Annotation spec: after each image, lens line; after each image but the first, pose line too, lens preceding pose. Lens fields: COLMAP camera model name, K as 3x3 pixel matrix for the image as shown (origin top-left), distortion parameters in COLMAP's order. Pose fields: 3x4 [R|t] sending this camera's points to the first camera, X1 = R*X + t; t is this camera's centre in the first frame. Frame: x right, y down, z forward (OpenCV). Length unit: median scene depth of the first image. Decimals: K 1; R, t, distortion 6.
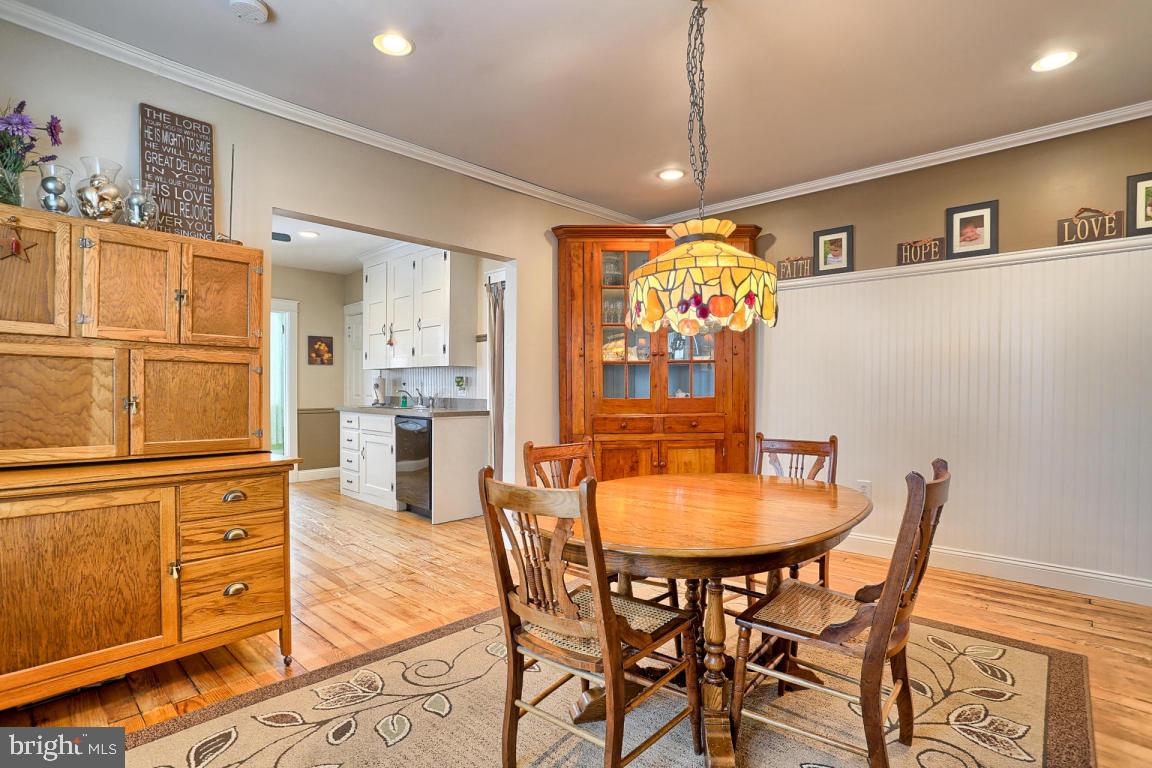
lens RADIAL K [[570.2, 0, 564.7], [0, 570.2, 400.0], [0, 0, 1]] dist [-0.063591, 0.024636]
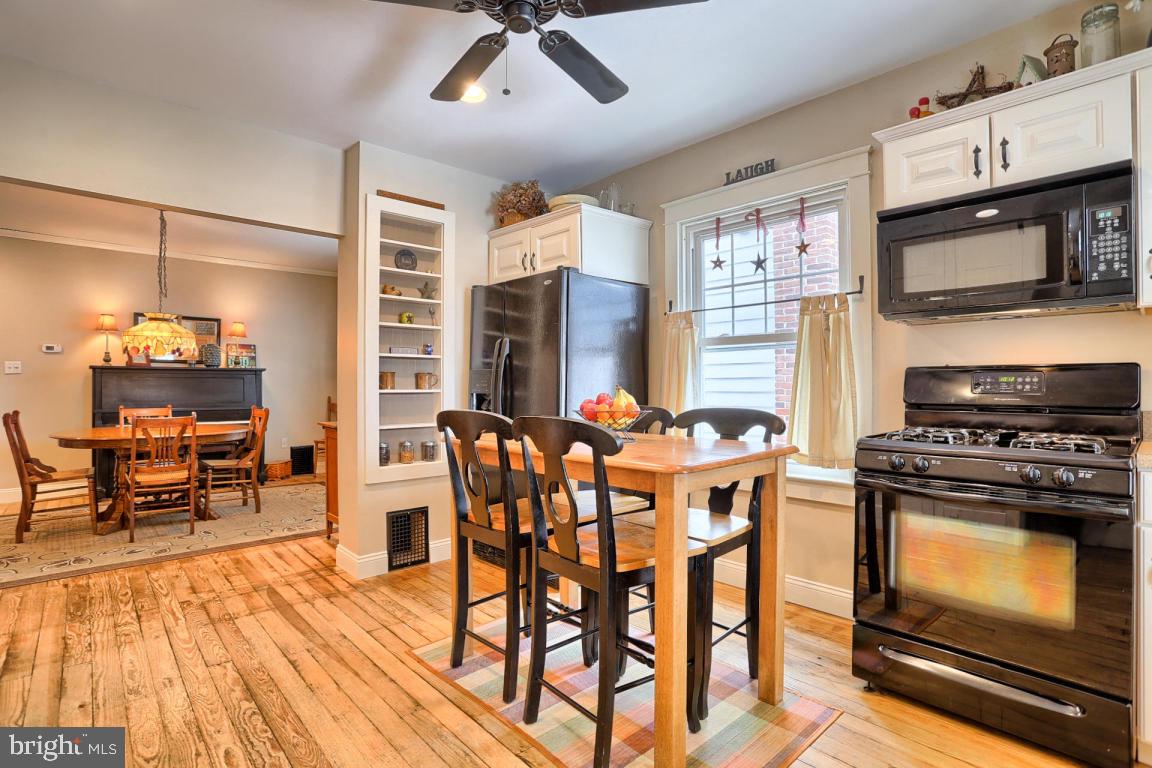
lens RADIAL K [[562.3, 0, 568.7], [0, 562.3, 384.9], [0, 0, 1]] dist [-0.087569, 0.039545]
pose [[-0.998247, -0.005669, 0.058915, -0.540450], [-0.004479, 0.999784, 0.020305, -0.022364], [-0.059017, 0.020005, -0.998057, 1.070847]]
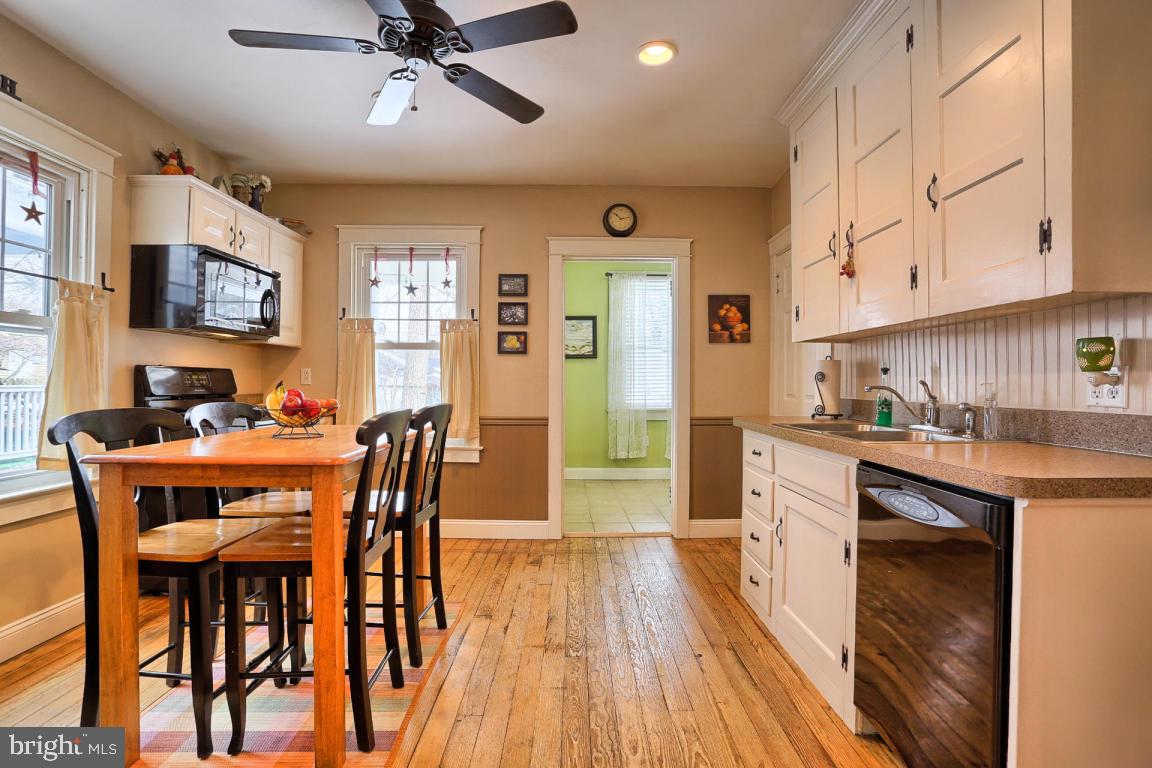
lens RADIAL K [[561.0, 0, 576.0], [0, 561.0, 384.0], [0, 0, 1]] dist [-0.070569, 0.027283]
pose [[0.712377, -0.003002, -0.701791, -0.167601], [-0.013043, 0.999762, -0.017516, -0.008809], [0.701676, 0.021631, 0.712168, 0.576171]]
